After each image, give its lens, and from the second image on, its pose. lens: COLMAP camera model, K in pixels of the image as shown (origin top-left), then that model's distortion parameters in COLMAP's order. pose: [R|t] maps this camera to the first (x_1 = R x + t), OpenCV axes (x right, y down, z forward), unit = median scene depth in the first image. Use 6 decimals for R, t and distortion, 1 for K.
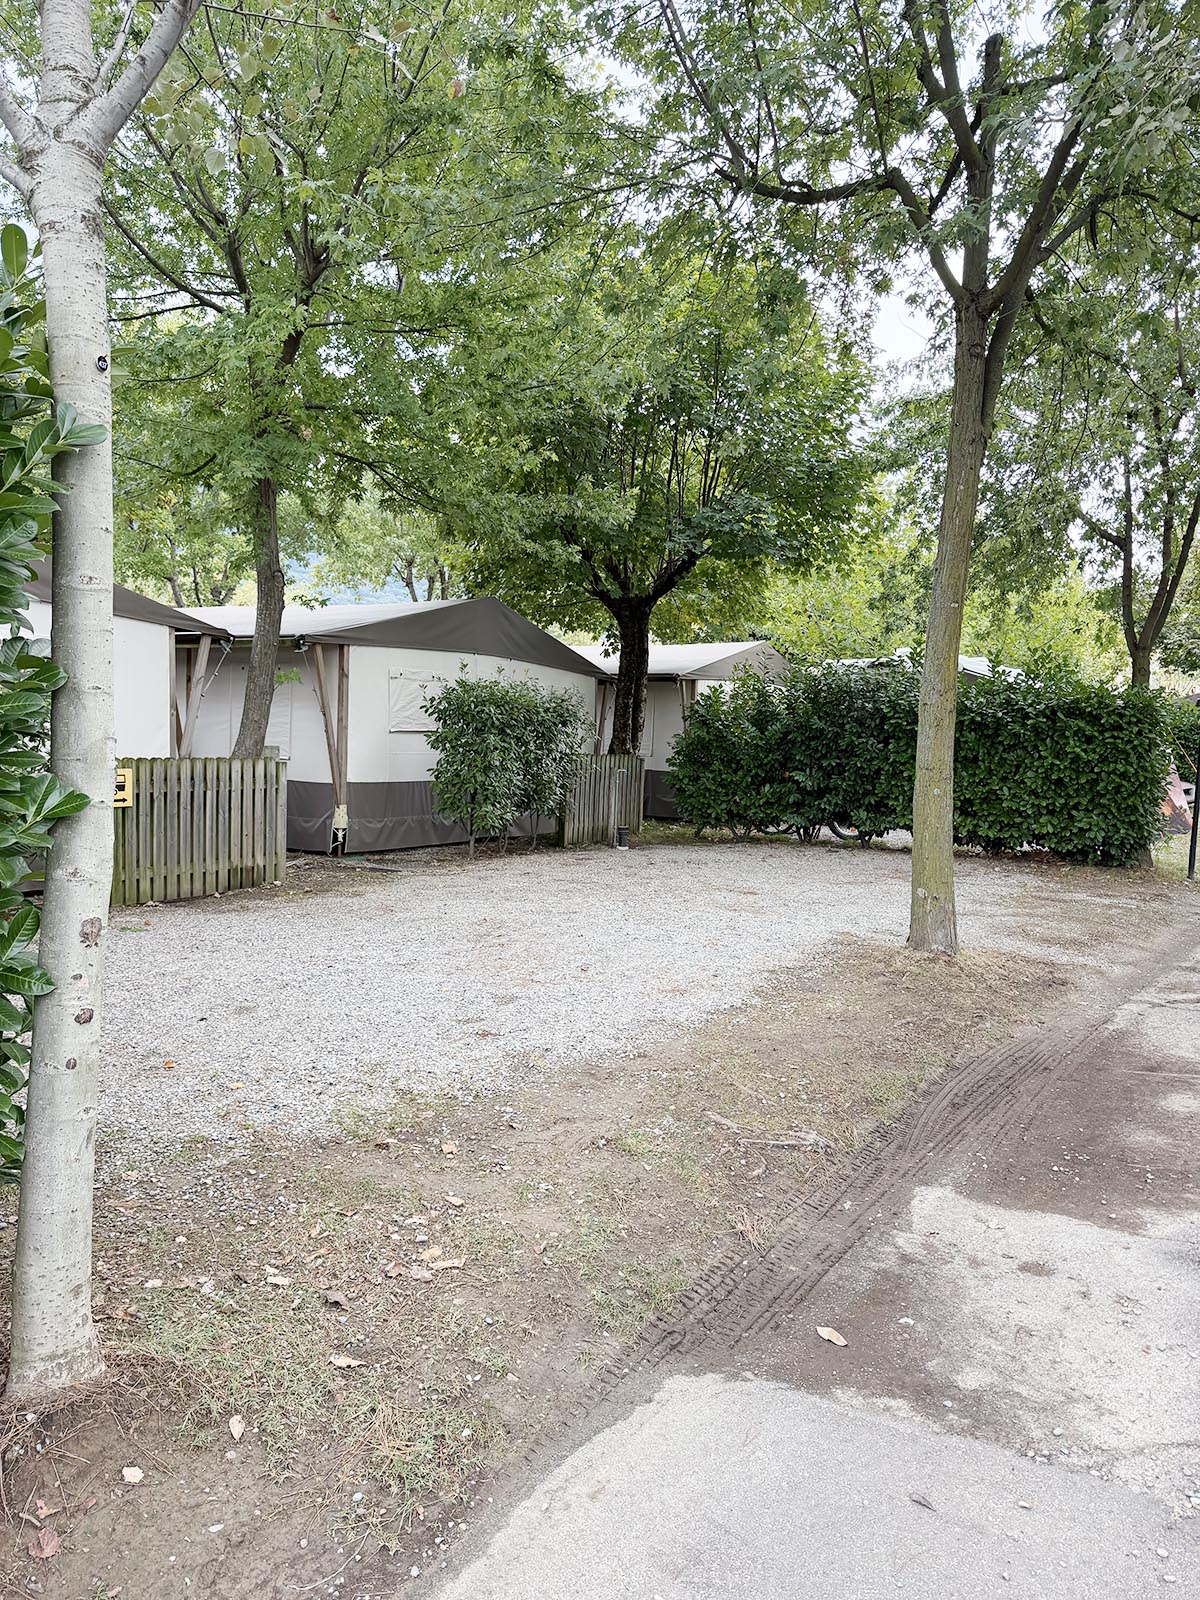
lens RADIAL K [[1161.5, 0, 592.1], [0, 1161.5, 791.8], [0, 0, 1]] dist [0.148672, -0.314267]
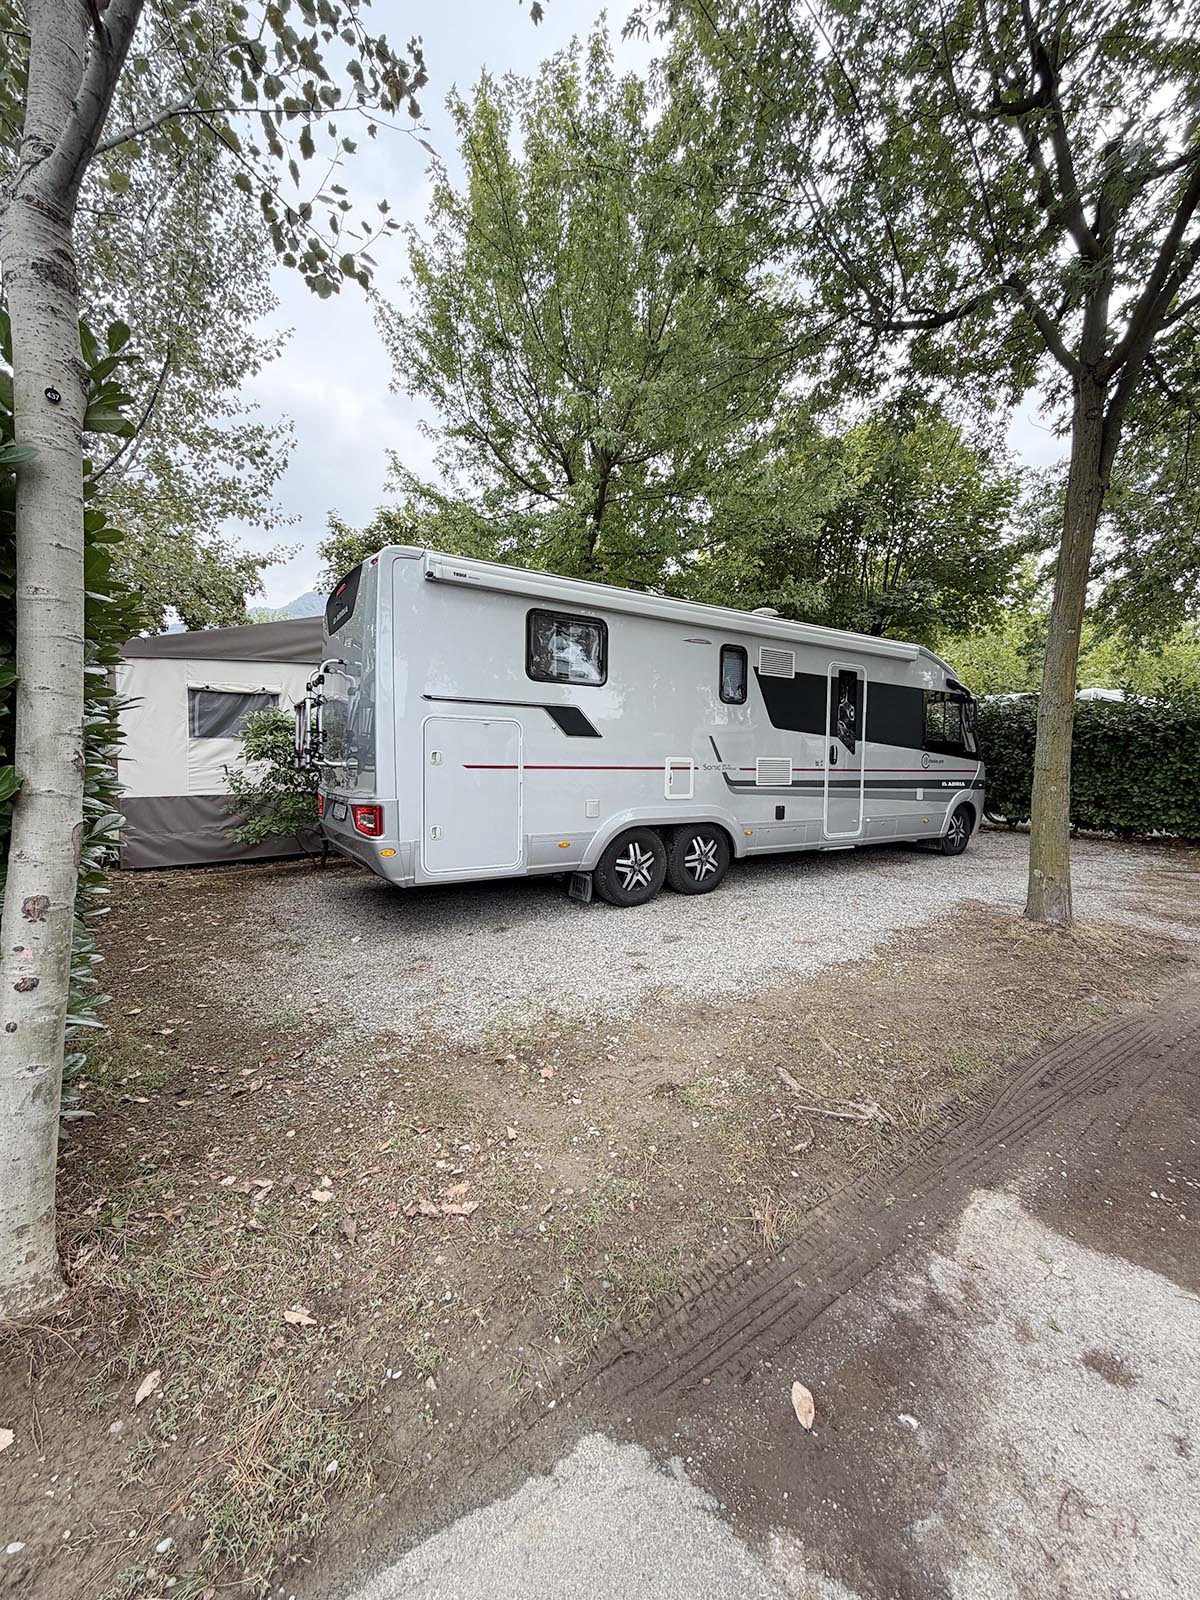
lens RADIAL K [[642.9, 0, 596.6], [0, 642.9, 790.7], [0, 0, 1]] dist [-0.002101, 0.000078]
pose [[0.930357, 0.005842, -0.366607, 0.092487], [-0.004663, 0.999981, 0.004103, 0.000988], [0.366624, -0.002108, 0.930367, 0.204811]]
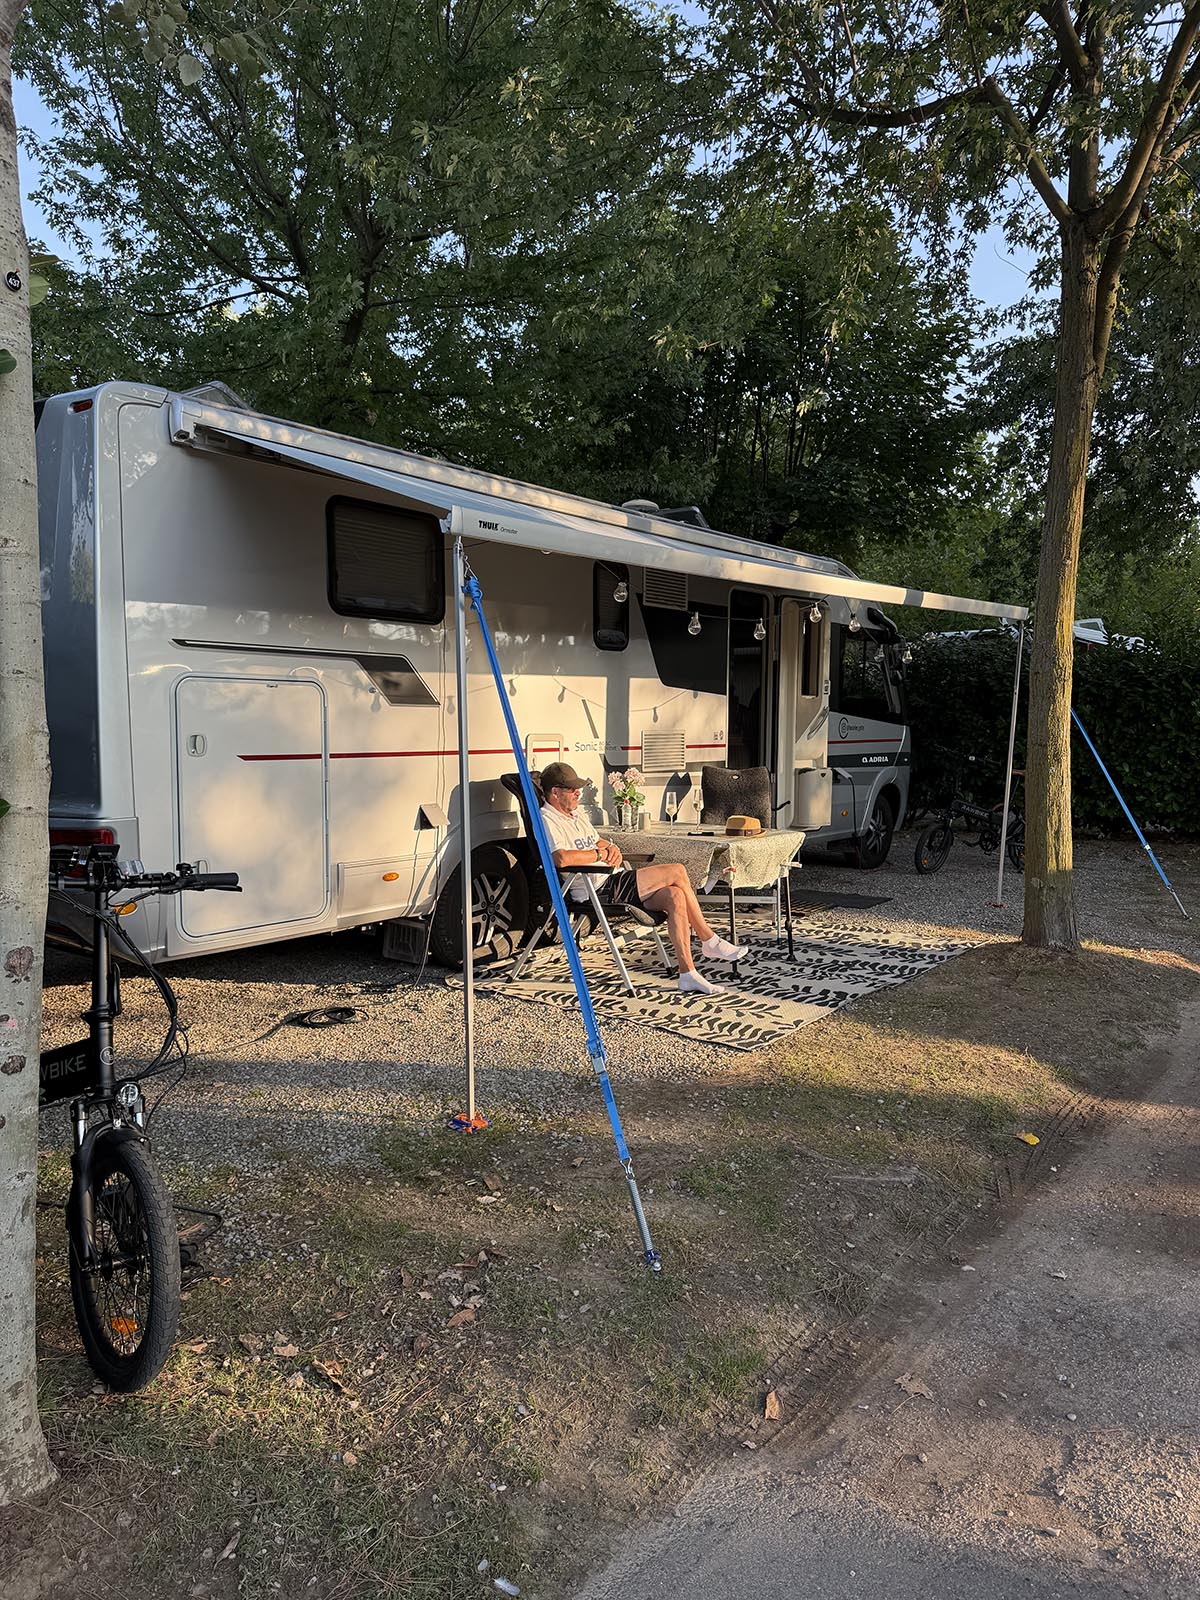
lens RADIAL K [[1152.6, 0, 581.0], [0, 1152.6, 797.5], [0, 0, 1]] dist [0.071251, -0.122401]
pose [[0.995209, -0.022255, -0.095205, 0.017029], [0.023728, 0.999615, 0.014361, -0.000545], [0.094849, -0.016551, 0.995354, 0.070910]]
